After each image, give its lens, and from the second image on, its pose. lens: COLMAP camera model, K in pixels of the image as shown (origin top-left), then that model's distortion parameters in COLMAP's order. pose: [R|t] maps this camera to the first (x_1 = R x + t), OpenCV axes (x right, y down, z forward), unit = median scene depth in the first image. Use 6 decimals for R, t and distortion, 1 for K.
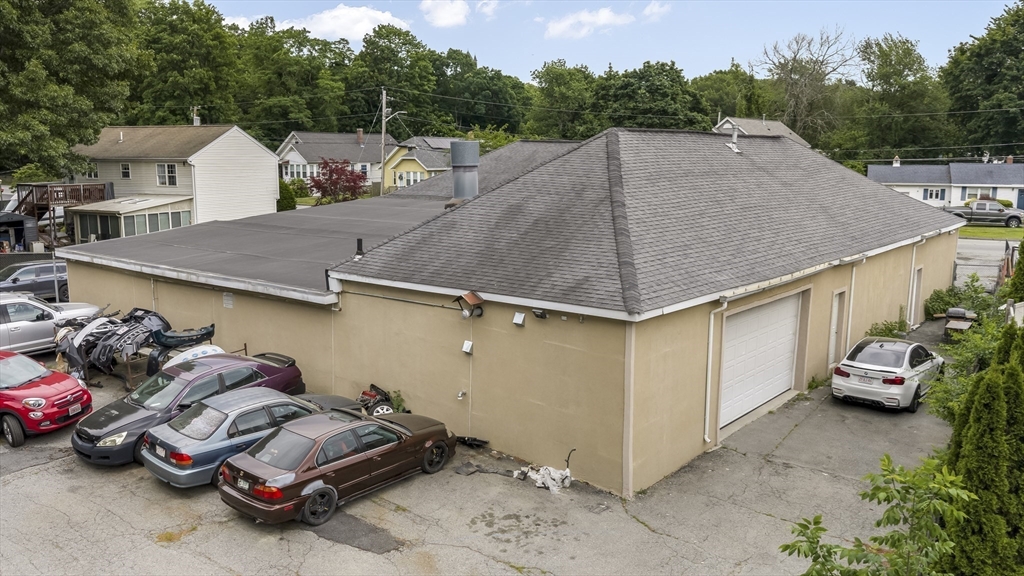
lens RADIAL K [[834.0, 0, 512.0], [0, 834.0, 288.0], [0, 0, 1]] dist [0.014997, -0.052429]
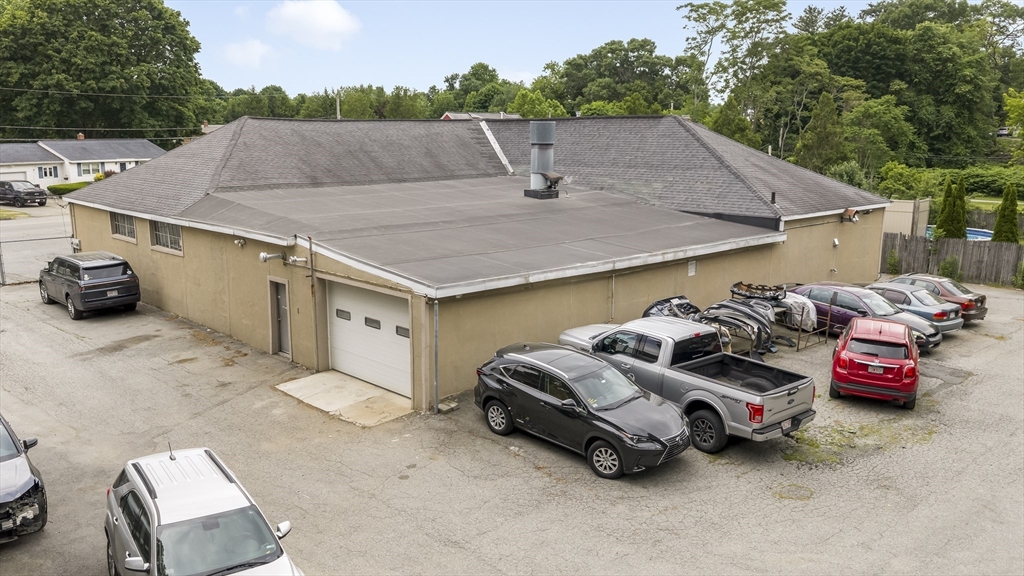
lens RADIAL K [[834.0, 0, 512.0], [0, 834.0, 288.0], [0, 0, 1]] dist [0.014997, -0.052429]
pose [[0.136486, -0.185675, 0.973086, -0.442385], [0.157480, 0.973854, 0.163733, -0.054318], [-0.978045, 0.130894, 0.162158, 0.314478]]
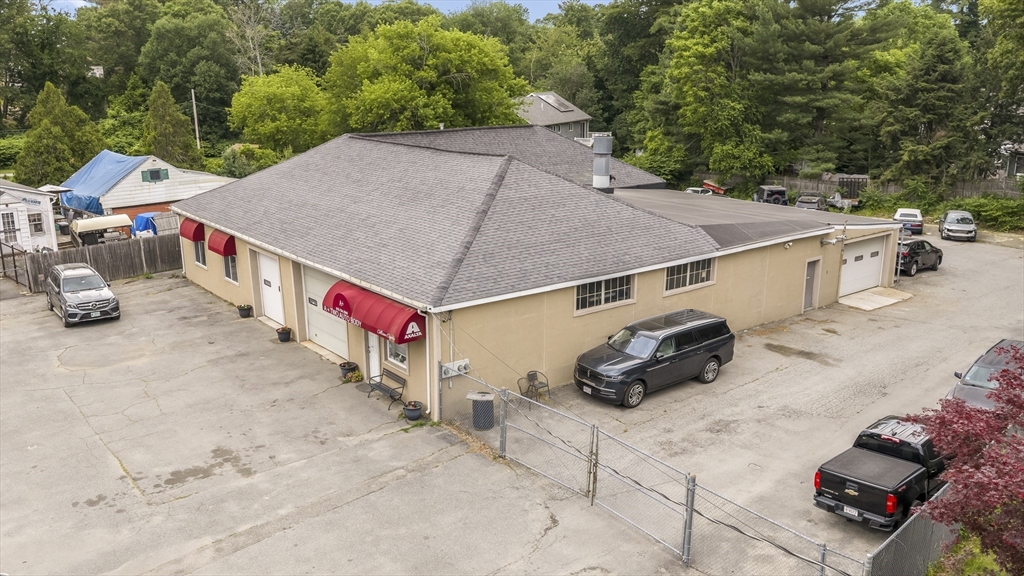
lens RADIAL K [[834.0, 0, 512.0], [0, 834.0, 288.0], [0, 0, 1]] dist [0.014997, -0.052429]
pose [[-0.973364, -0.050264, 0.223688, -0.079407], [0.042765, 0.918741, 0.392538, -0.197350], [-0.225242, 0.391648, -0.892120, 0.925110]]
